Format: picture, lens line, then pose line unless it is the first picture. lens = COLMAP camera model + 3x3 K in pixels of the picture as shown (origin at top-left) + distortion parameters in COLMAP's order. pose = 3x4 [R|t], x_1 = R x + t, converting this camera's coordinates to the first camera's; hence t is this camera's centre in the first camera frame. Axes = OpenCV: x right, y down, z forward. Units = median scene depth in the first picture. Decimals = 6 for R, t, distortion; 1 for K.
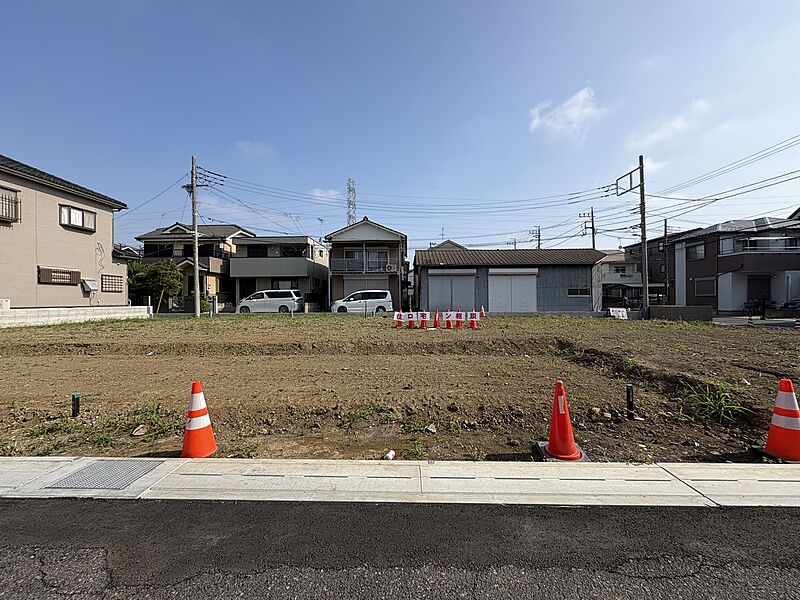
lens RADIAL K [[317.7, 0, 400.9], [0, 317.7, 299.9], [0, 0, 1]] dist [0.000812, -0.000262]
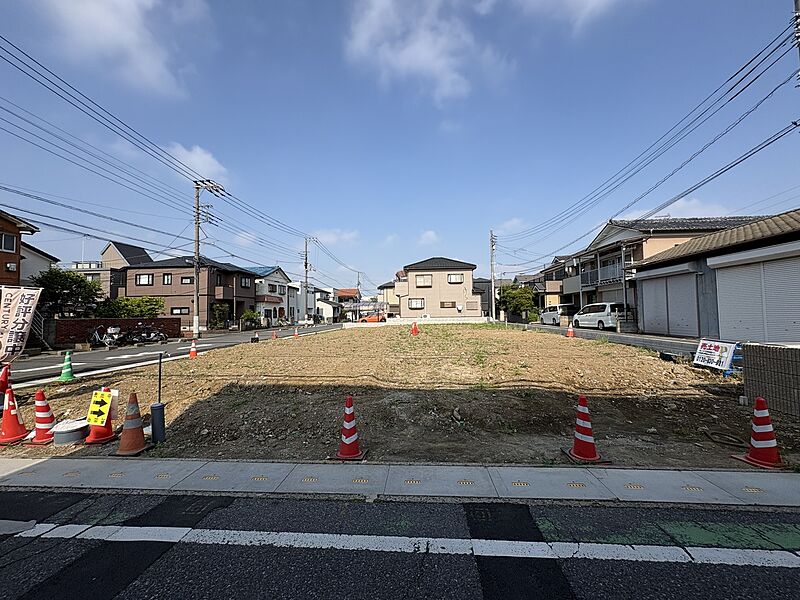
lens RADIAL K [[317.7, 0, 400.9], [0, 317.7, 299.9], [0, 0, 1]] dist [0.000812, -0.000262]
pose [[-0.047711, -0.038827, -0.998106, 0.860054], [0.013390, 0.999130, -0.039507, -0.010778], [0.998771, -0.015250, -0.047150, 0.479540]]
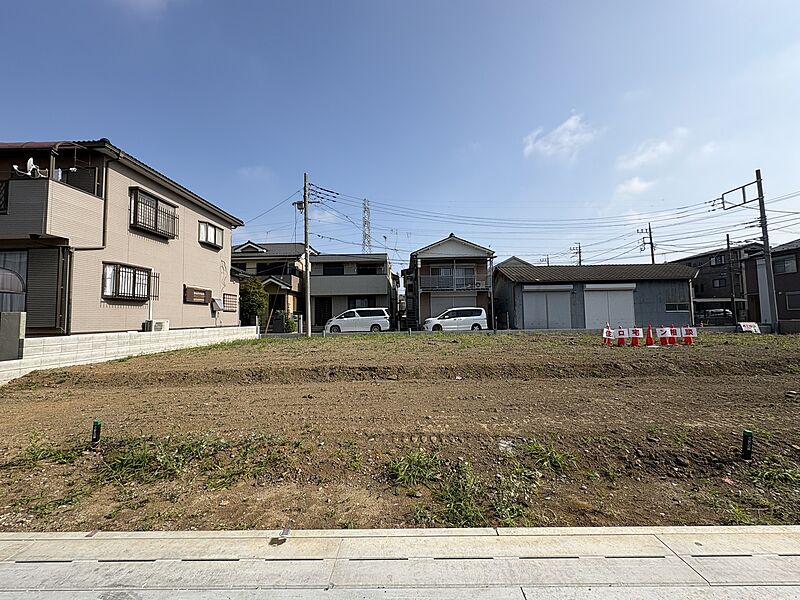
lens RADIAL K [[317.7, 0, 400.9], [0, 317.7, 299.9], [0, 0, 1]] dist [0.000812, -0.000262]
pose [[0.999889, -0.009857, 0.011156, -0.303035], [0.010485, 0.998274, -0.057778, 0.000441], [-0.010567, 0.057888, 0.998267, 0.029405]]
